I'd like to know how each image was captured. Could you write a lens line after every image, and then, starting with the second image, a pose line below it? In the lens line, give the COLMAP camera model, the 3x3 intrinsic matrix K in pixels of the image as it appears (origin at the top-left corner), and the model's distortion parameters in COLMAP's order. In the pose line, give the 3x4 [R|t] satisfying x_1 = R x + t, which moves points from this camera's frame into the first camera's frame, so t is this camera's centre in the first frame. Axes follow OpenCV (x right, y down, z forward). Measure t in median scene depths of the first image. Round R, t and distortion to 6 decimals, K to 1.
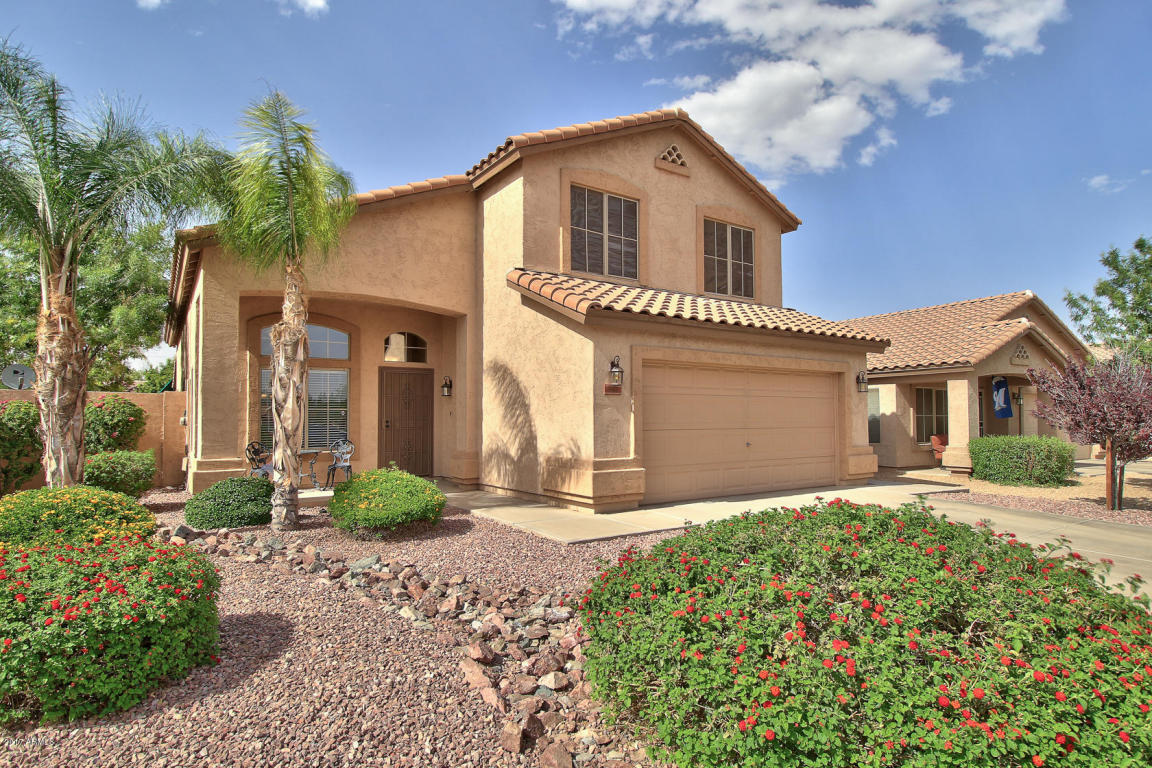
lens RADIAL K [[631.3, 0, 585.1], [0, 631.3, 393.8], [0, 0, 1]] dist [-0.003420, -0.004809]
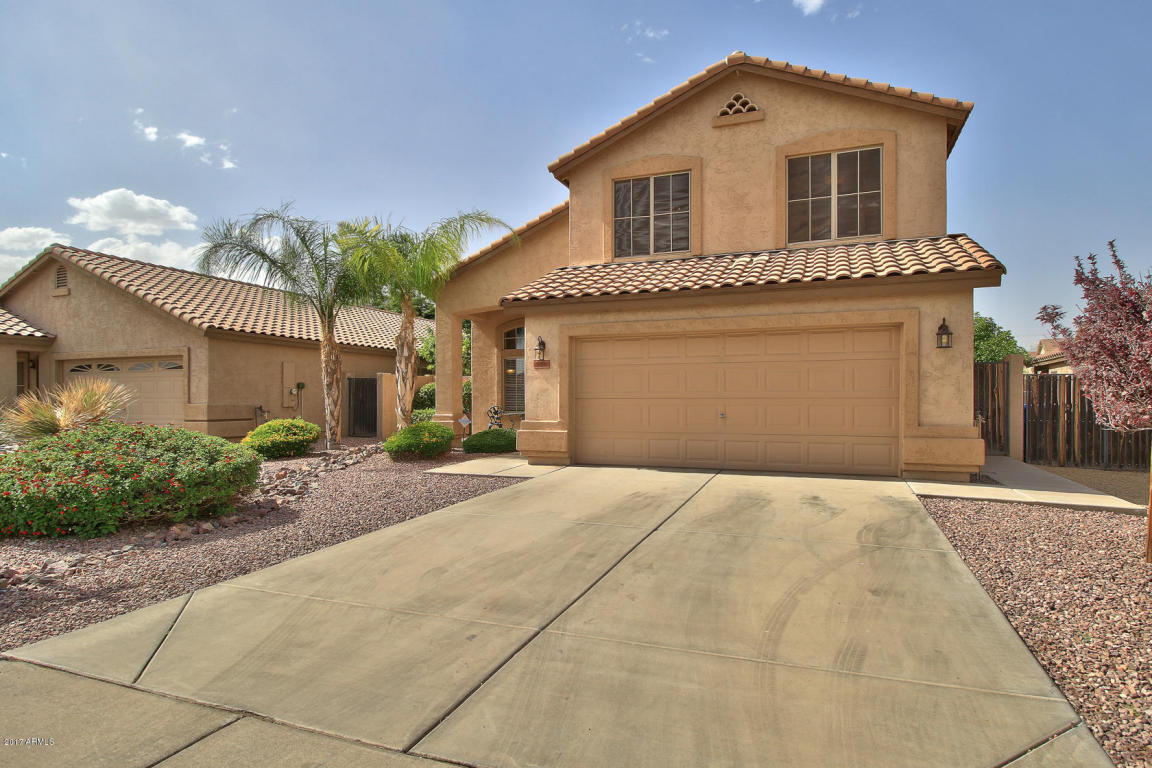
lens RADIAL K [[631.3, 0, 581.2], [0, 631.3, 394.6], [0, 0, 1]] dist [-0.003420, -0.004809]
pose [[0.557064, -0.003239, -0.830463, 0.815775], [0.032403, 0.999316, 0.017837, 0.024348], [0.829837, -0.036846, 0.556788, 0.289861]]
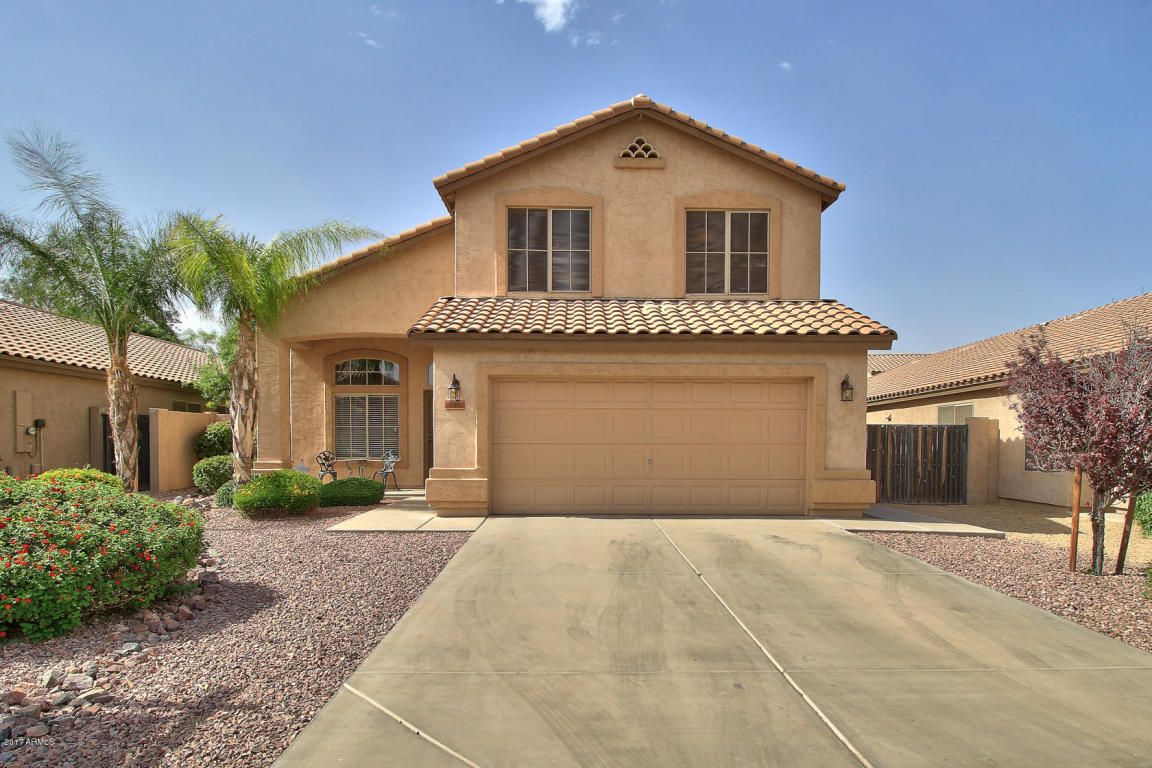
lens RADIAL K [[680.6, 0, 576.4], [0, 680.6, 457.1], [0, 0, 1]] dist [-0.015447, -0.000327]
pose [[0.830710, 0.018712, -0.556390, 0.651986], [0.015337, 0.998286, 0.056473, 0.014830], [0.556494, -0.055446, 0.829000, 0.104941]]
